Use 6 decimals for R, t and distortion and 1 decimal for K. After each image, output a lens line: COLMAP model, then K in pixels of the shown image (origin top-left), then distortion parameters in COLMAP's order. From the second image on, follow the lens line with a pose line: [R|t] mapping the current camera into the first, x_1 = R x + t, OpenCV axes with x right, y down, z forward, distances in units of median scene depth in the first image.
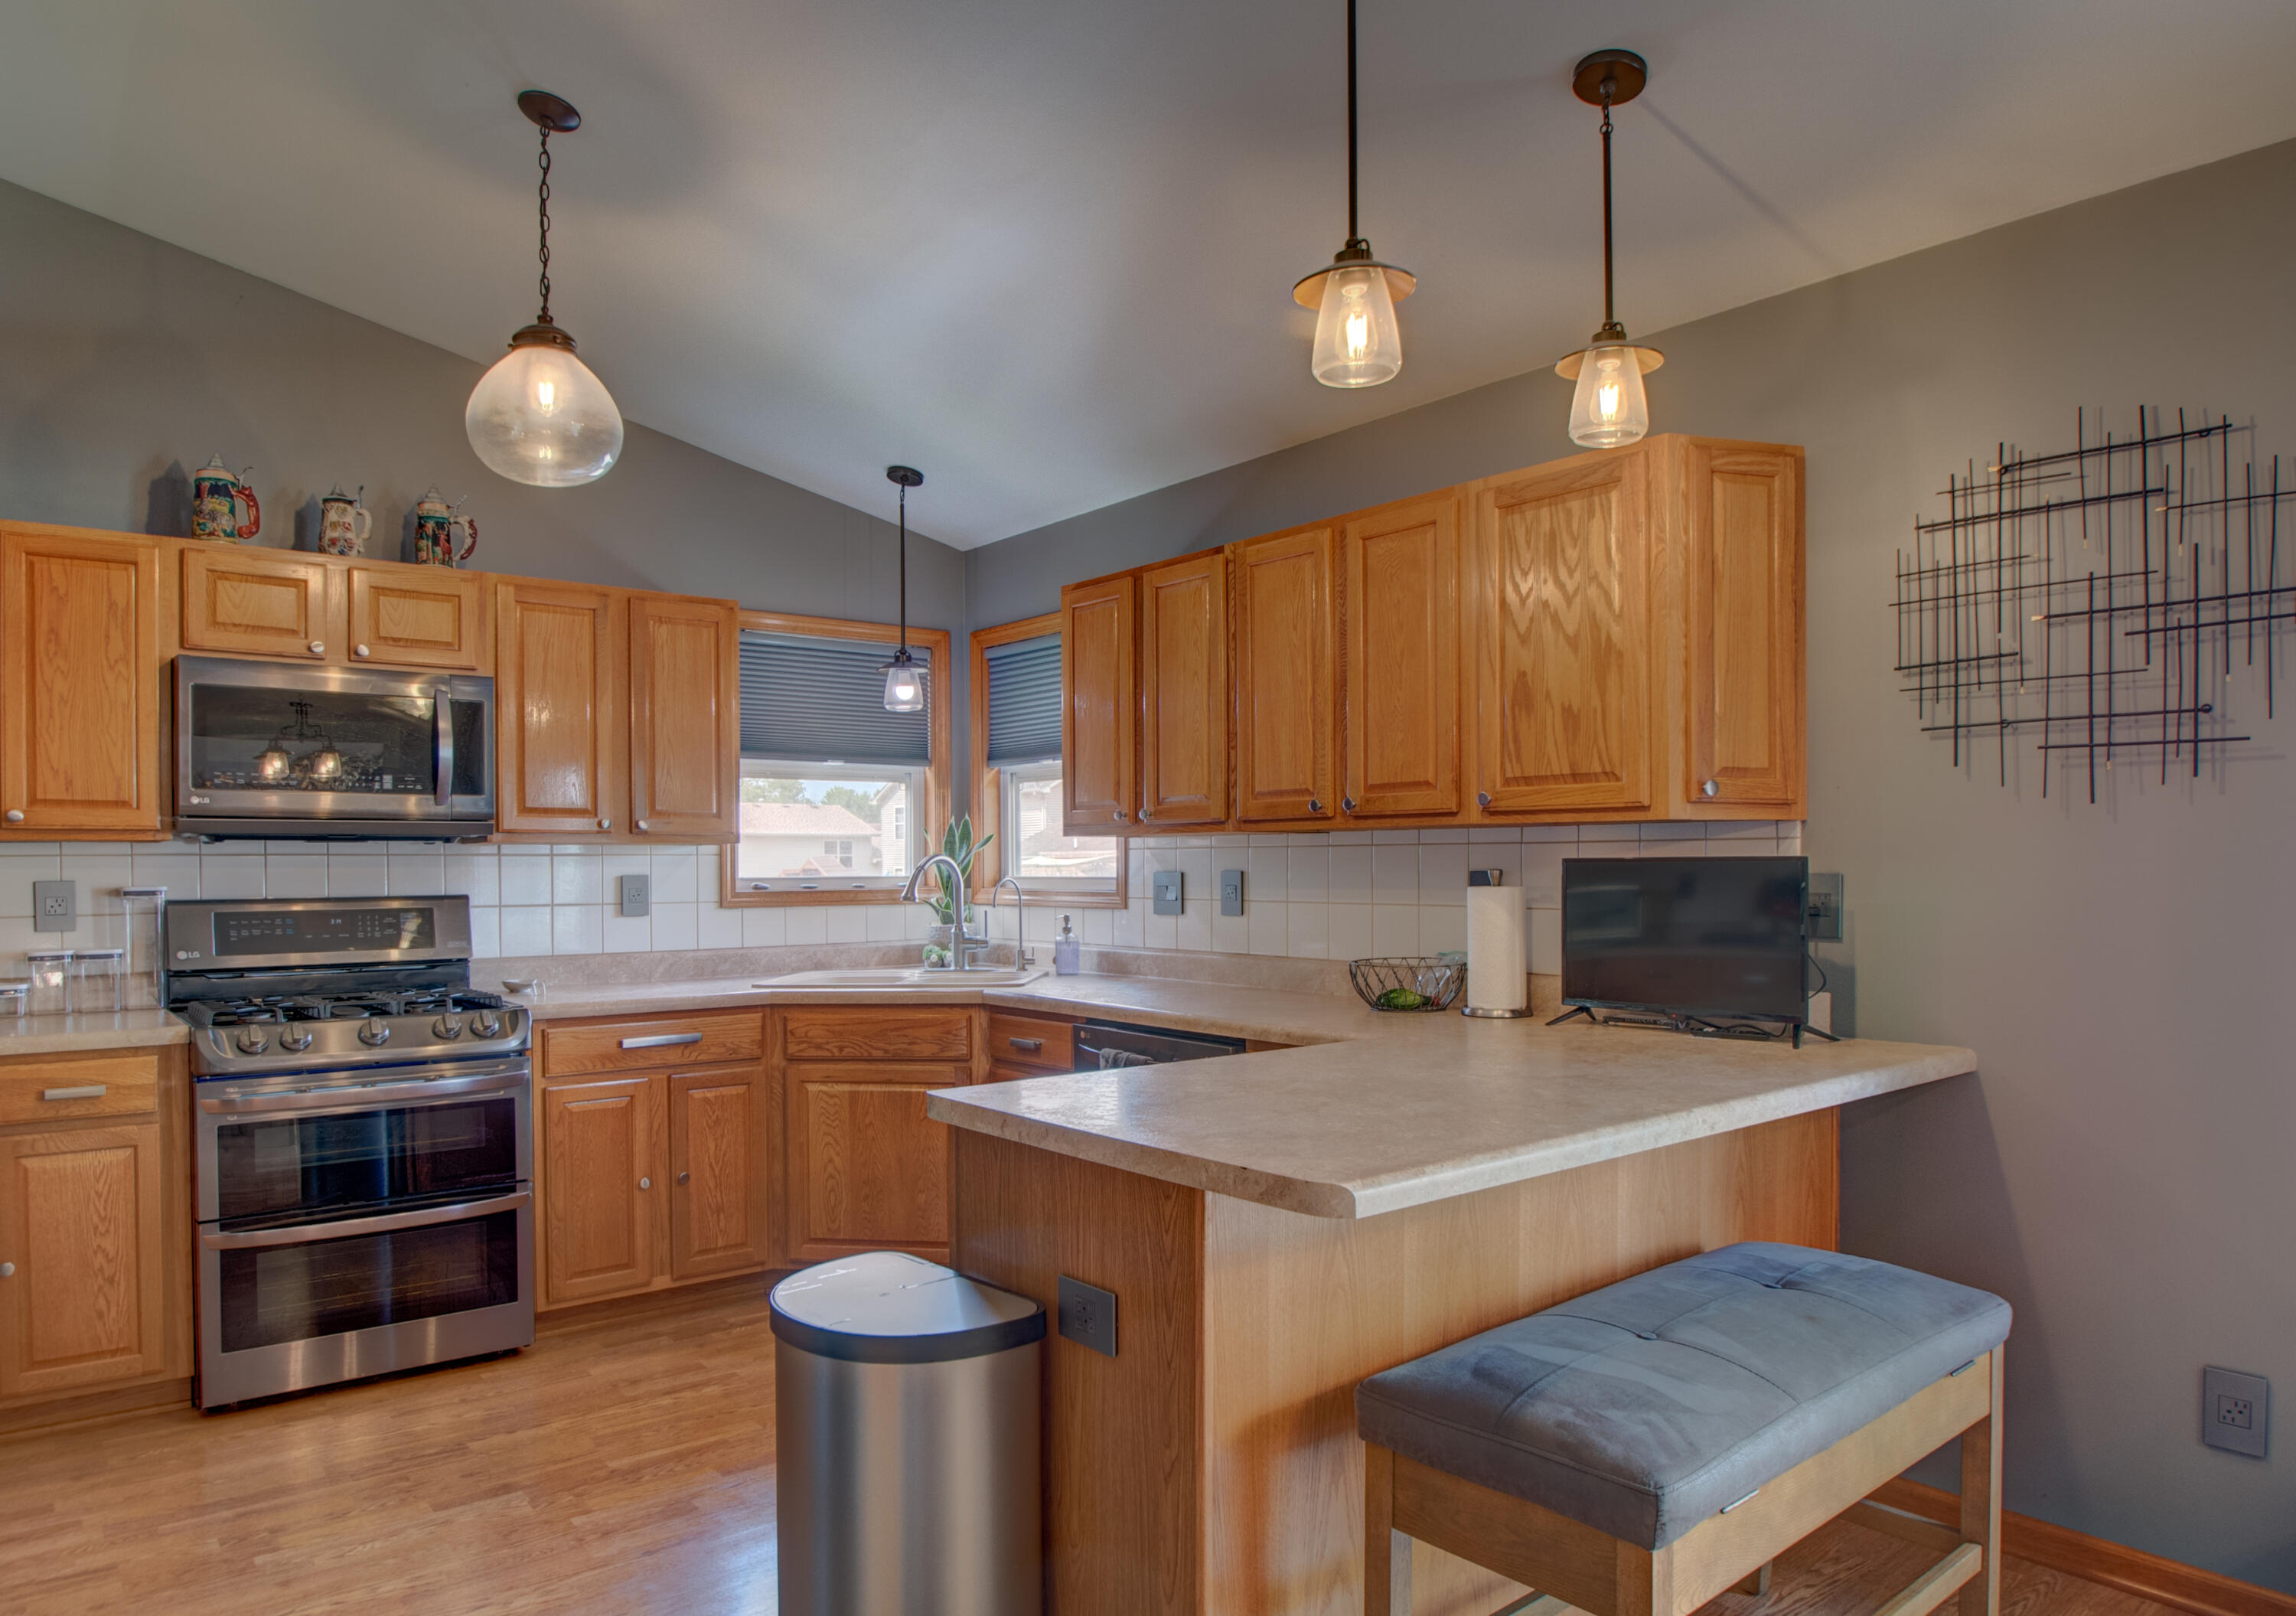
lens RADIAL K [[1421.5, 0, 1112.9], [0, 1421.5, 873.5], [0, 0, 1]] dist [-0.004781, -0.035402]
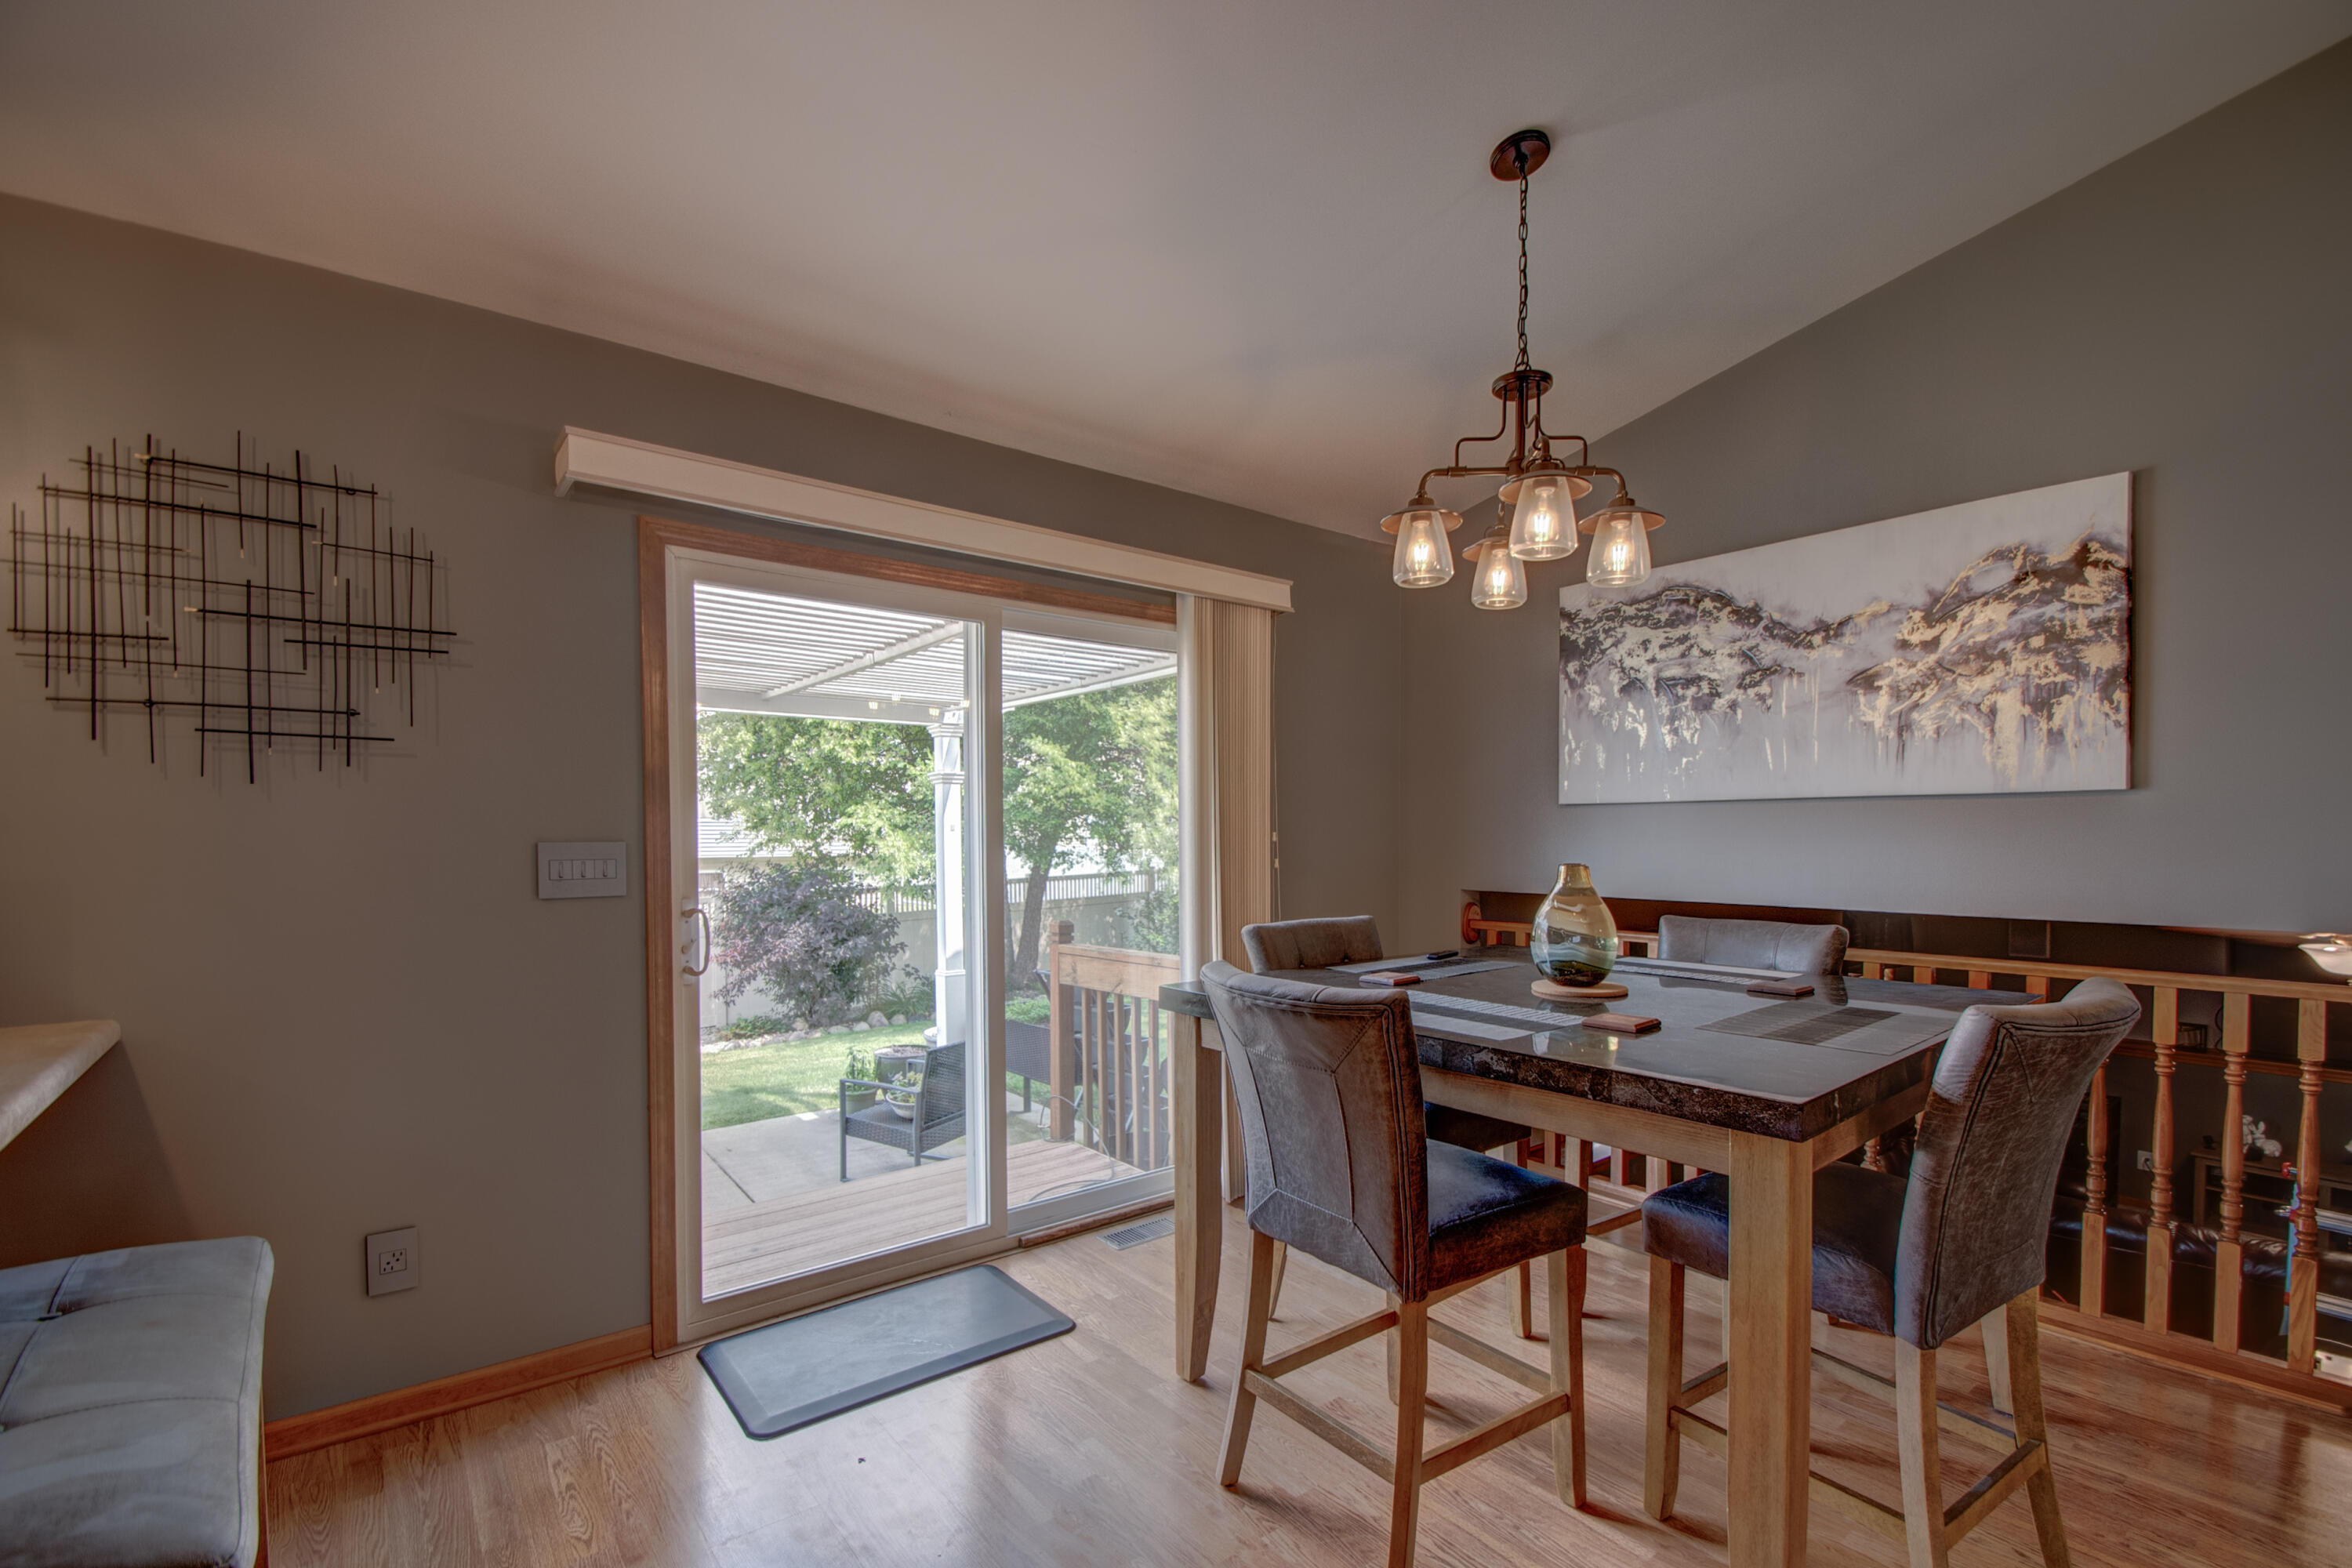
lens RADIAL K [[1030.5, 0, 1179.1], [0, 1030.5, 845.6], [0, 0, 1]] dist [0.001544, -0.012047]
pose [[-0.001159, -0.008178, 0.999966, -0.091143], [0.010091, 0.999916, 0.008190, 0.000737], [-0.999948, 0.010100, -0.001076, 0.171917]]
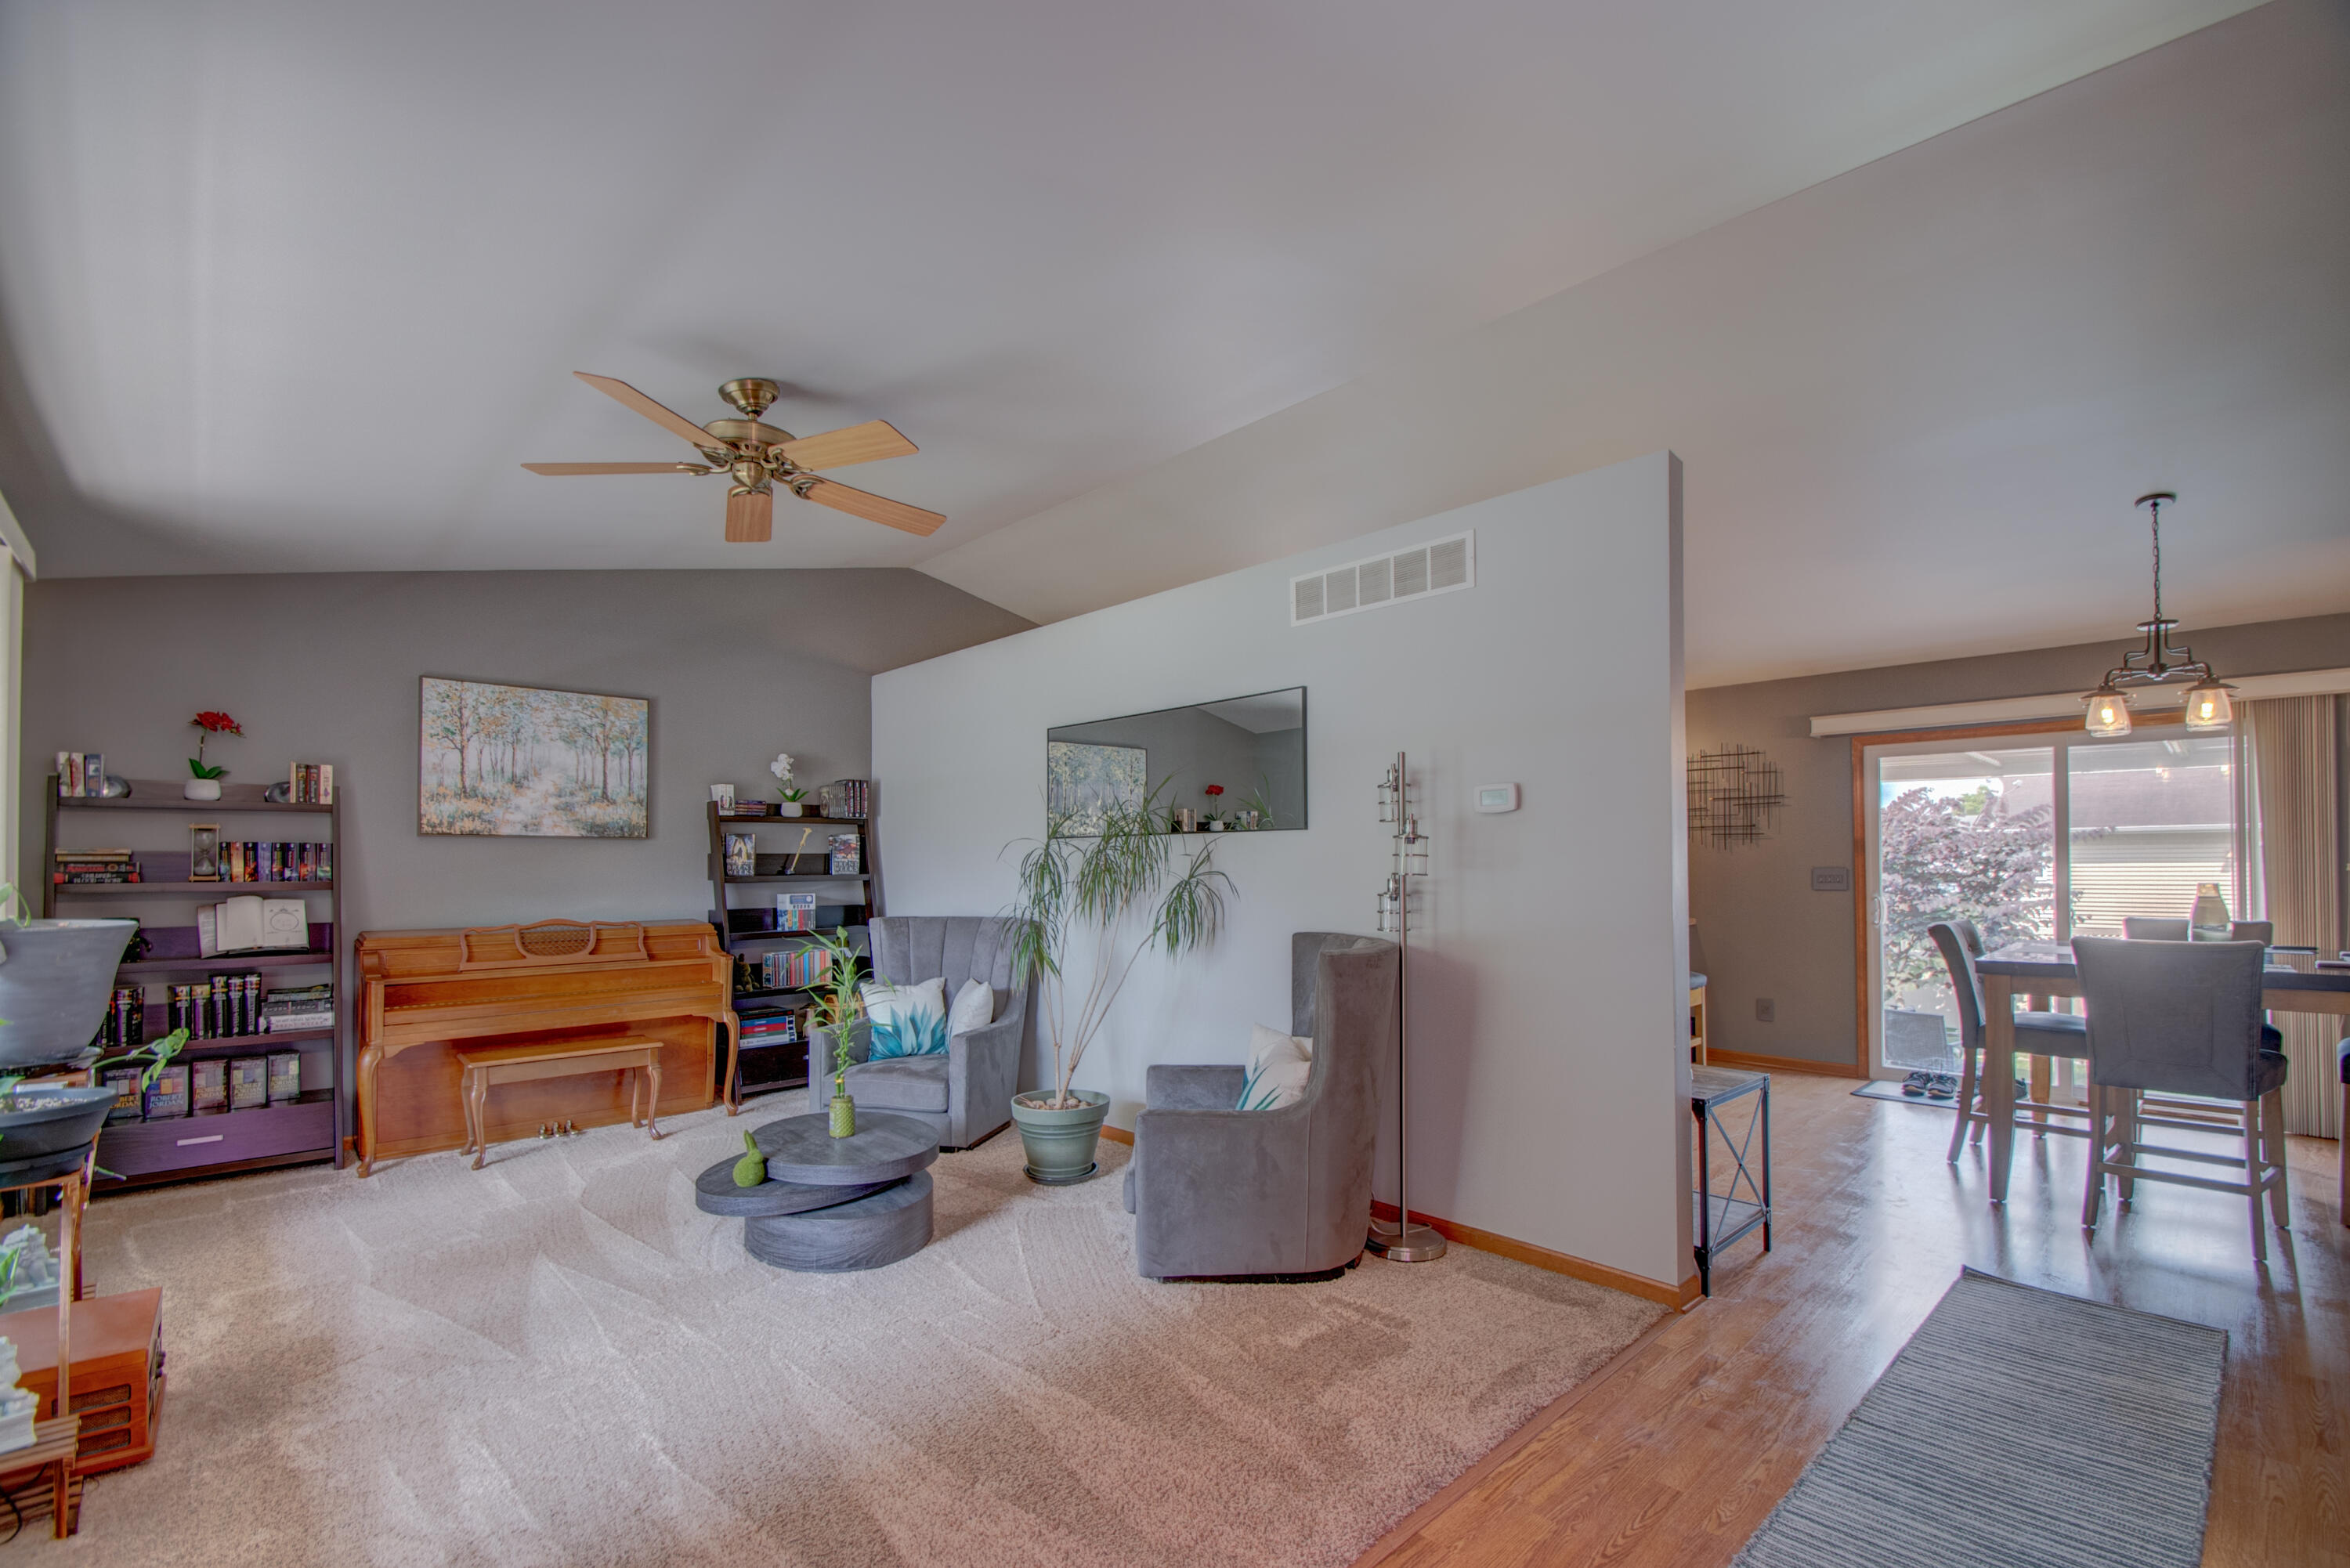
lens RADIAL K [[1029.5, 0, 1178.1], [0, 1029.5, 845.5], [0, 0, 1]] dist [0.001544, -0.012047]
pose [[0.994748, 0.004371, 0.102263, -0.694577], [-0.001774, 0.999674, -0.025469, 0.006582], [-0.102341, 0.025153, 0.994431, -1.060702]]
